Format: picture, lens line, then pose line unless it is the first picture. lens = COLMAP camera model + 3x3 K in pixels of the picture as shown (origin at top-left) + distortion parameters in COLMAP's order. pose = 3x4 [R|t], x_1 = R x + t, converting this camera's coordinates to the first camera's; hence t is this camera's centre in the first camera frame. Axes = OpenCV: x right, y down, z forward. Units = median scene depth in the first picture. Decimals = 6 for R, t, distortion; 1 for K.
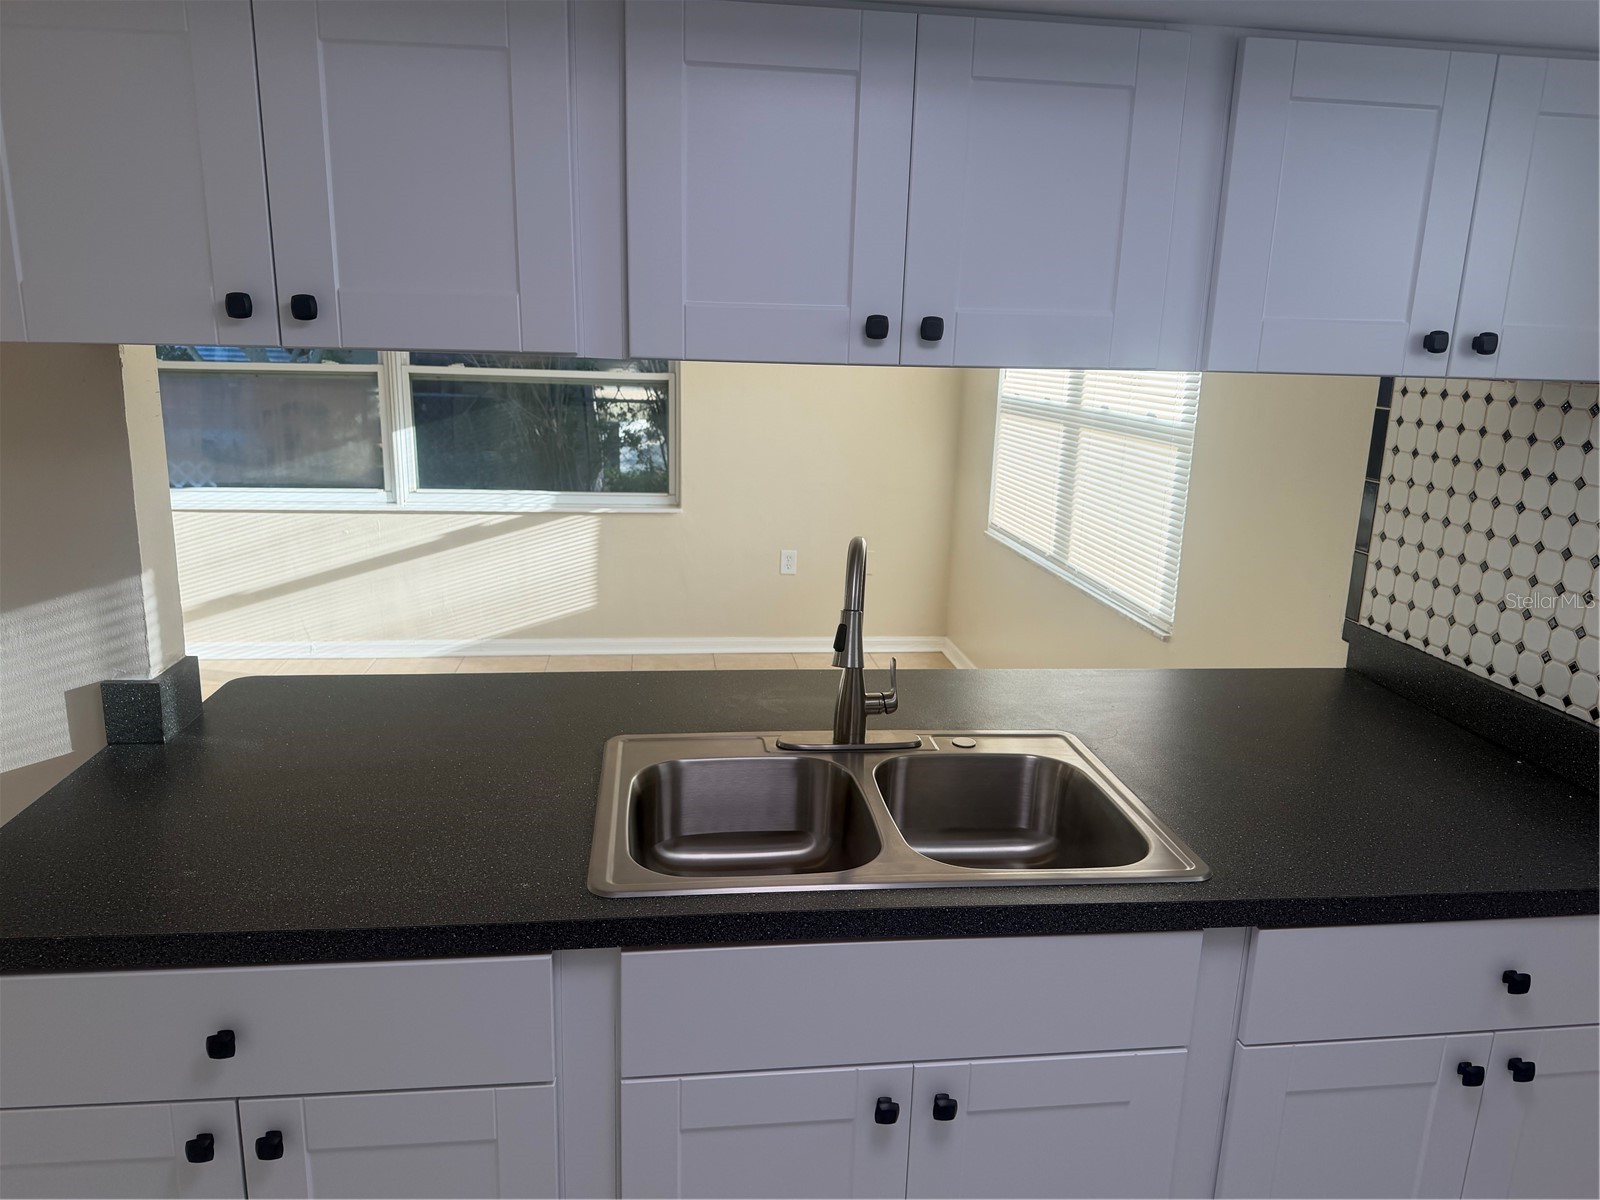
lens RADIAL K [[1122.5, 0, 807.7], [0, 1122.5, 596.0], [0, 0, 1]] dist [0.083913, -0.124541]
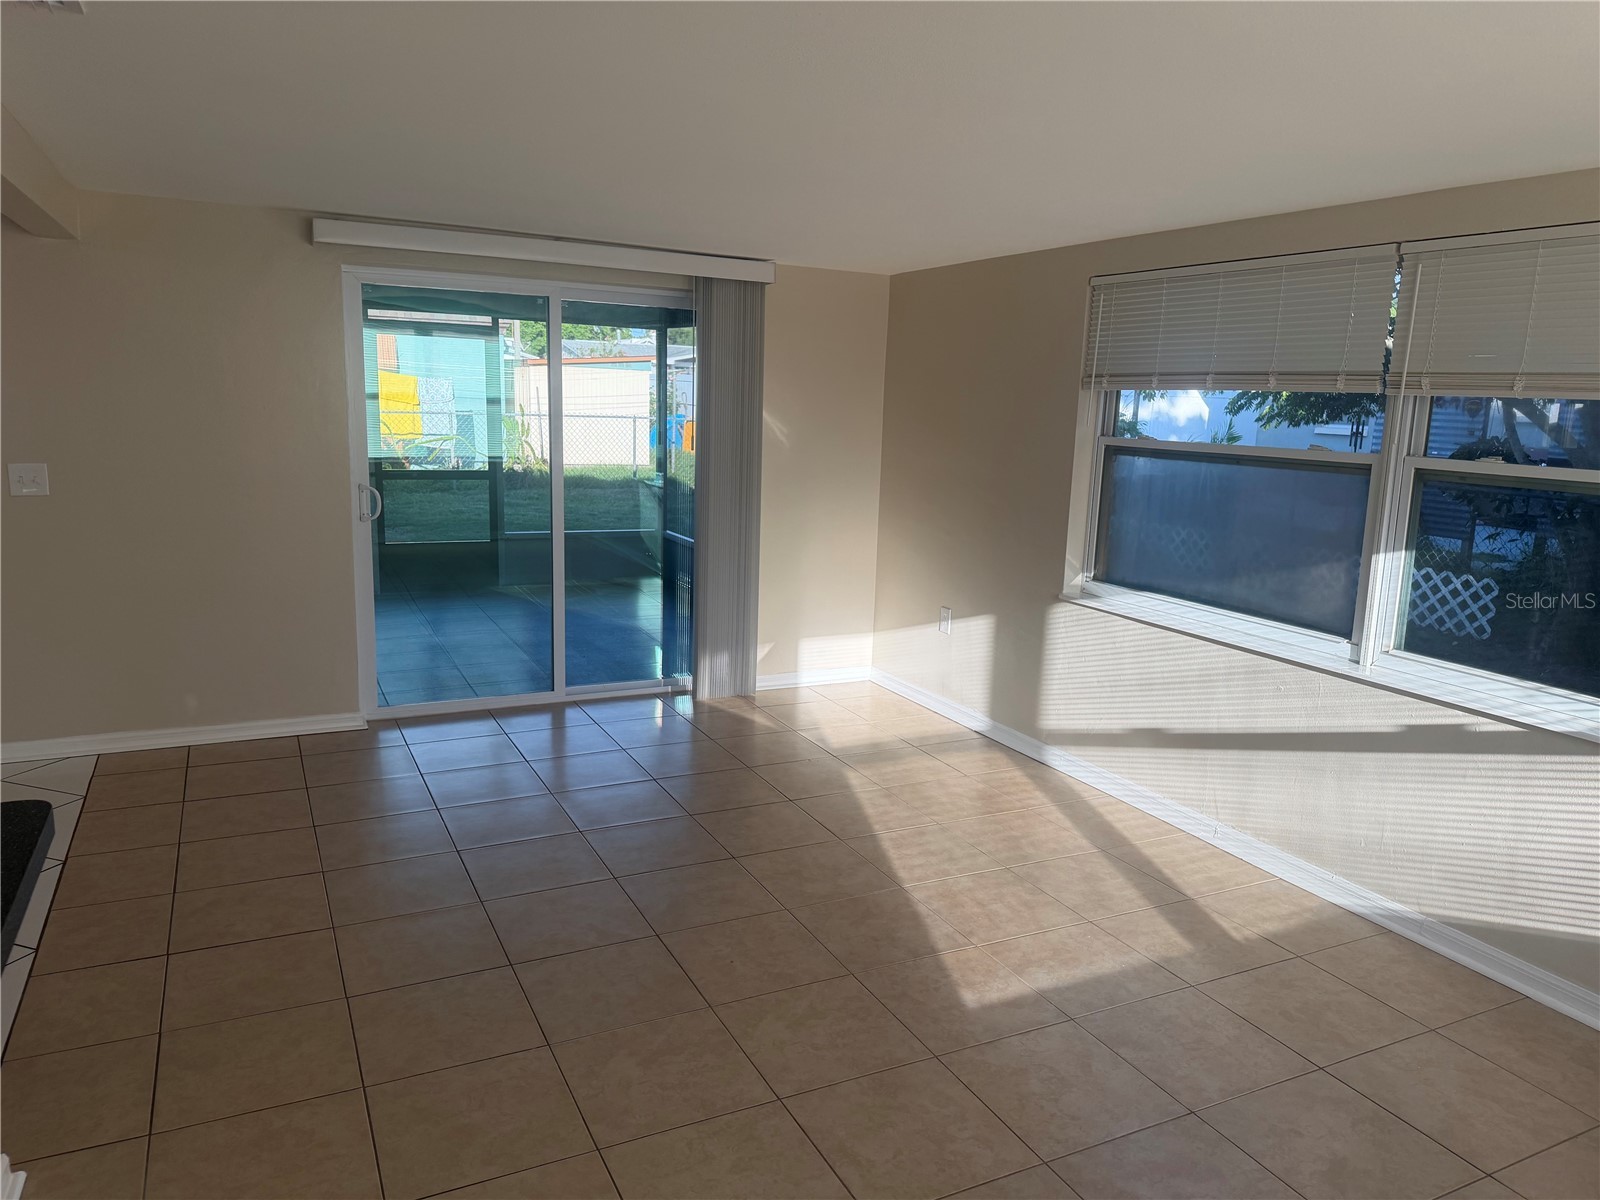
lens RADIAL K [[1122.5, 0, 807.7], [0, 1122.5, 596.0], [0, 0, 1]] dist [0.083913, -0.124541]
pose [[0.320628, 0.153552, -0.934676, 0.141618], [-0.240540, 0.967624, 0.076450, -0.092714], [0.916154, 0.200315, 0.347182, 0.473361]]
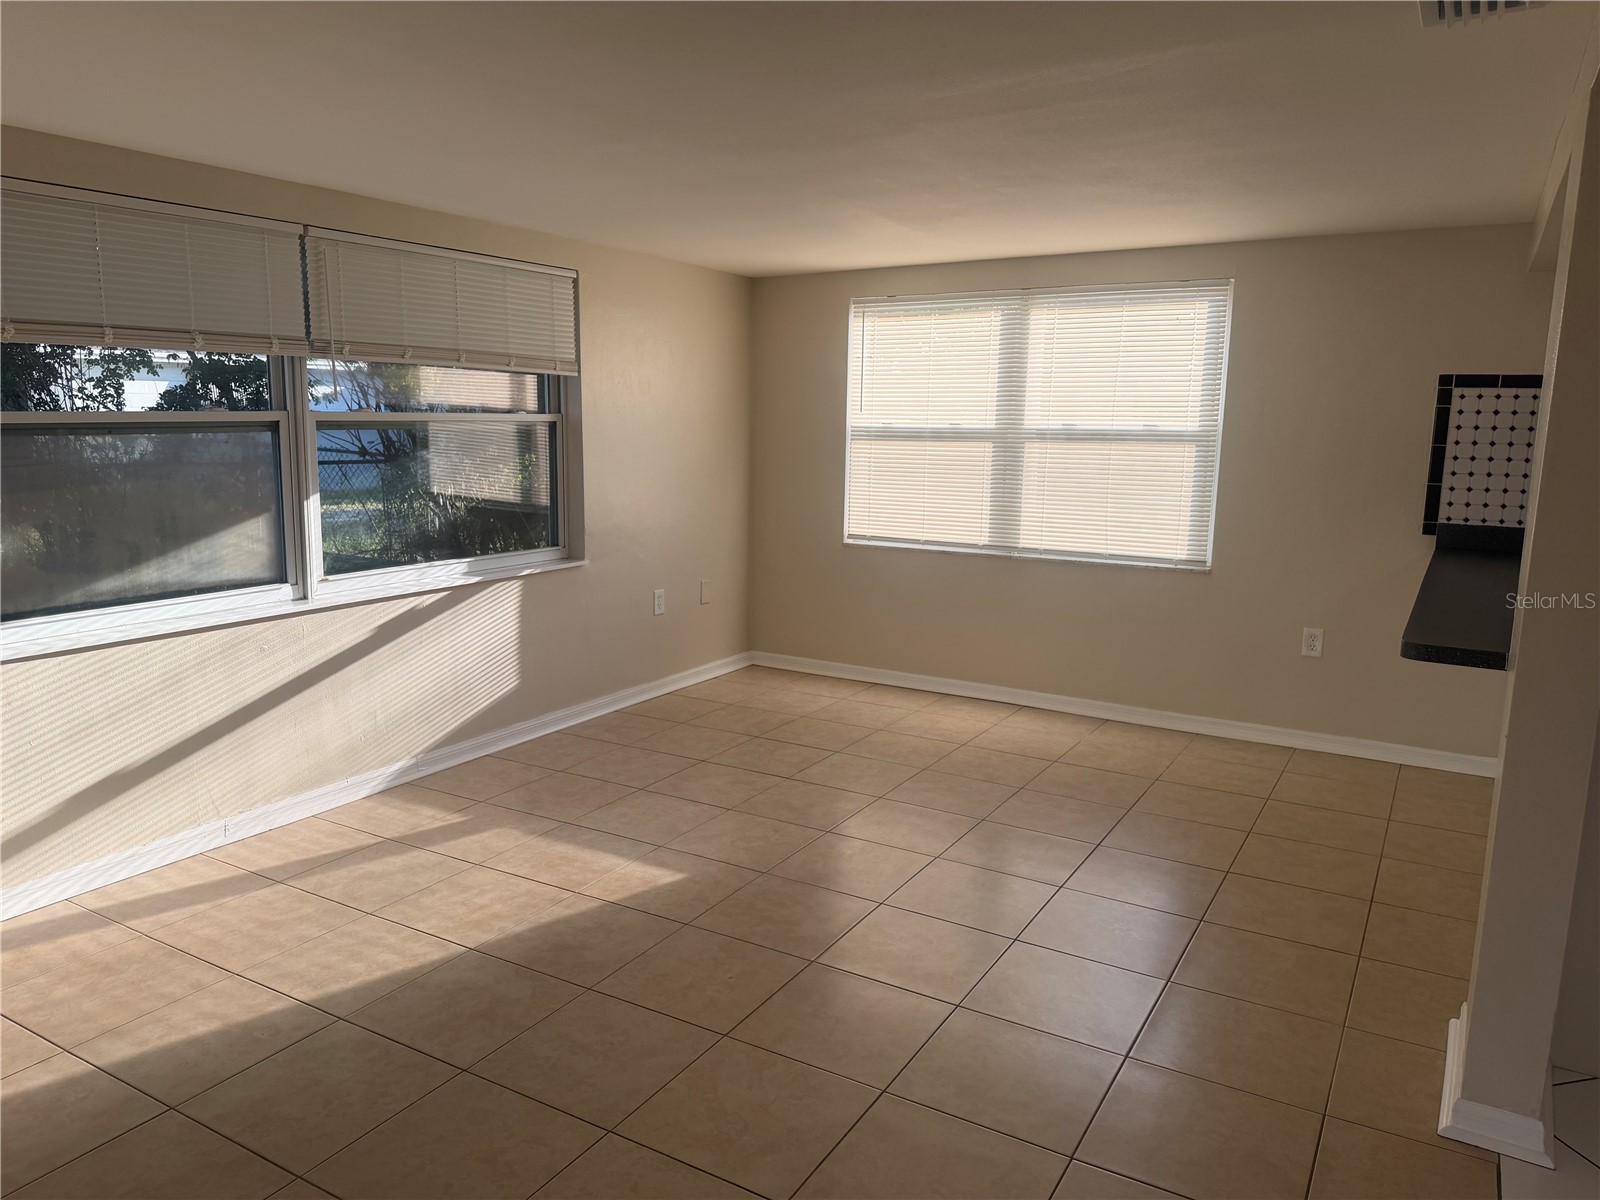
lens RADIAL K [[1122.5, 0, 807.7], [0, 1122.5, 596.0], [0, 0, 1]] dist [0.083913, -0.124541]
pose [[0.616491, -0.147191, 0.773481, -0.730075], [0.180636, 0.982609, 0.043014, -0.056432], [-0.766361, 0.113201, 0.632358, 0.287376]]
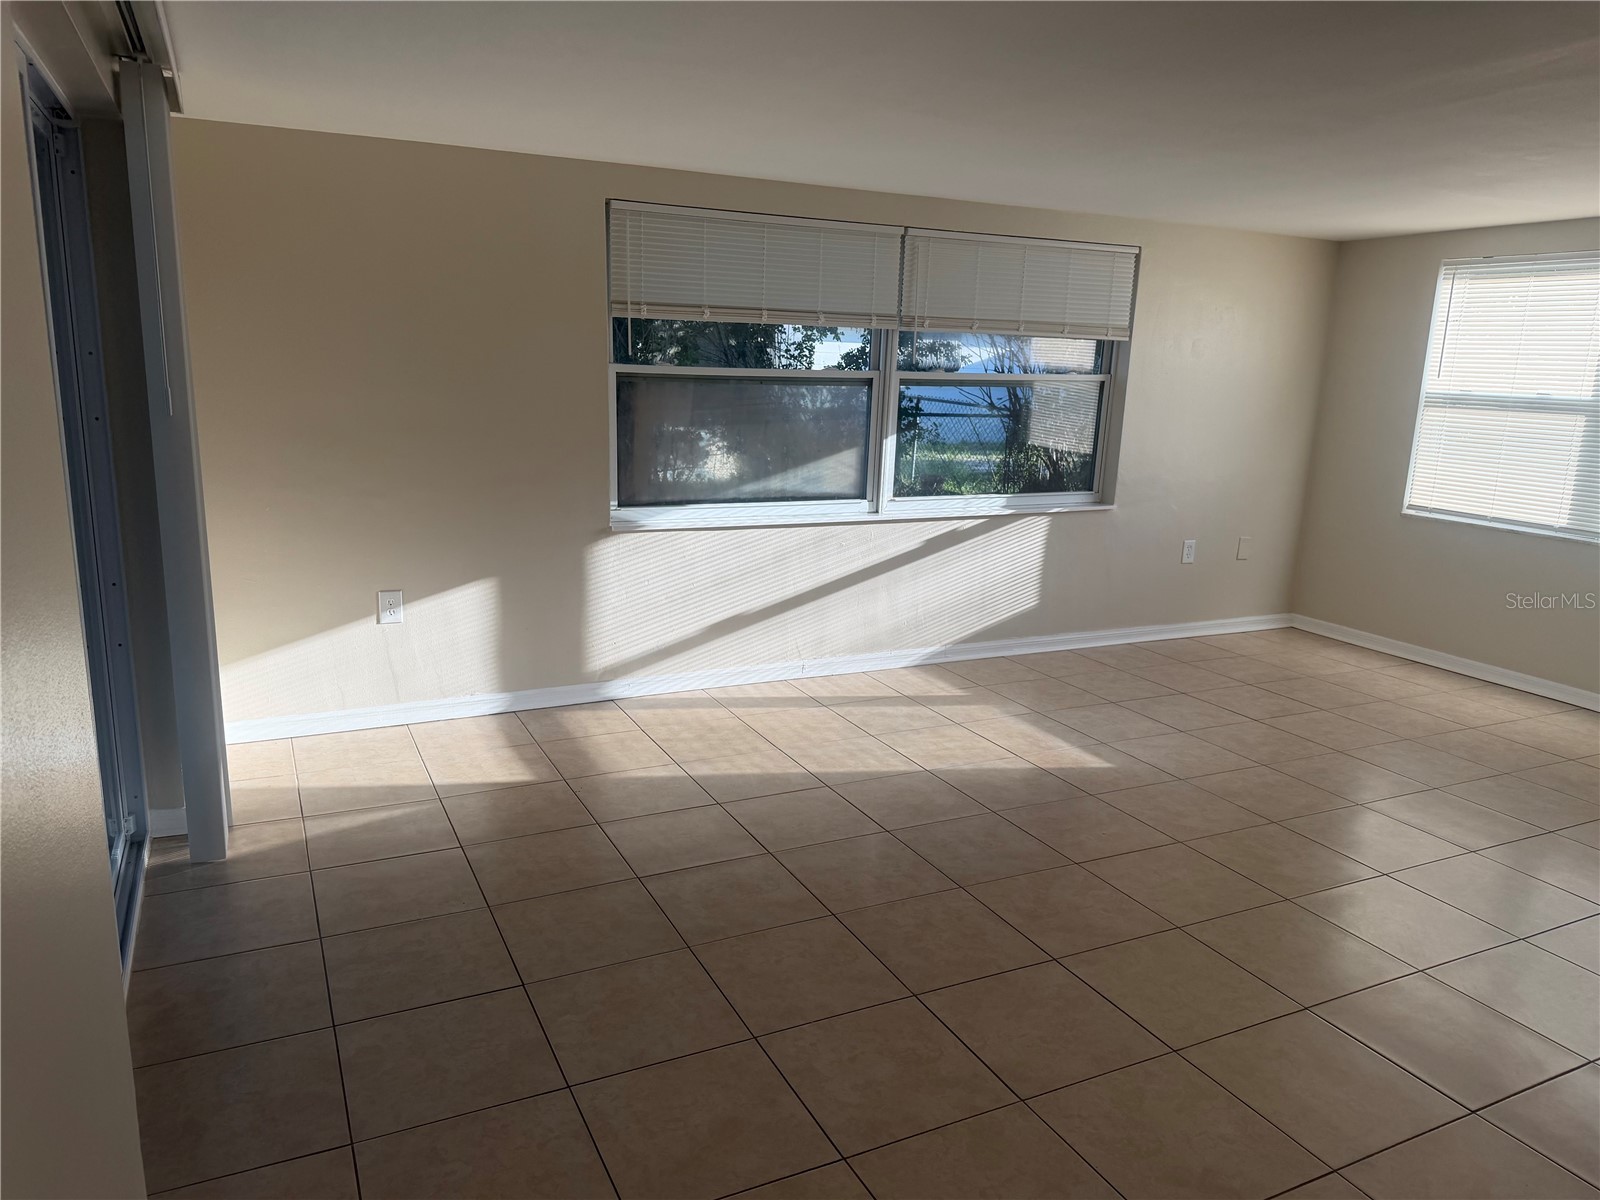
lens RADIAL K [[1110.2, 0, 799.2], [0, 1110.2, 618.8], [0, 0, 1]] dist [0.100519, -0.123199]
pose [[0.949203, -0.070301, 0.306711, -0.729719], [0.065963, 0.997521, 0.024500, -0.017790], [-0.307673, -0.003024, 0.951487, 0.102254]]
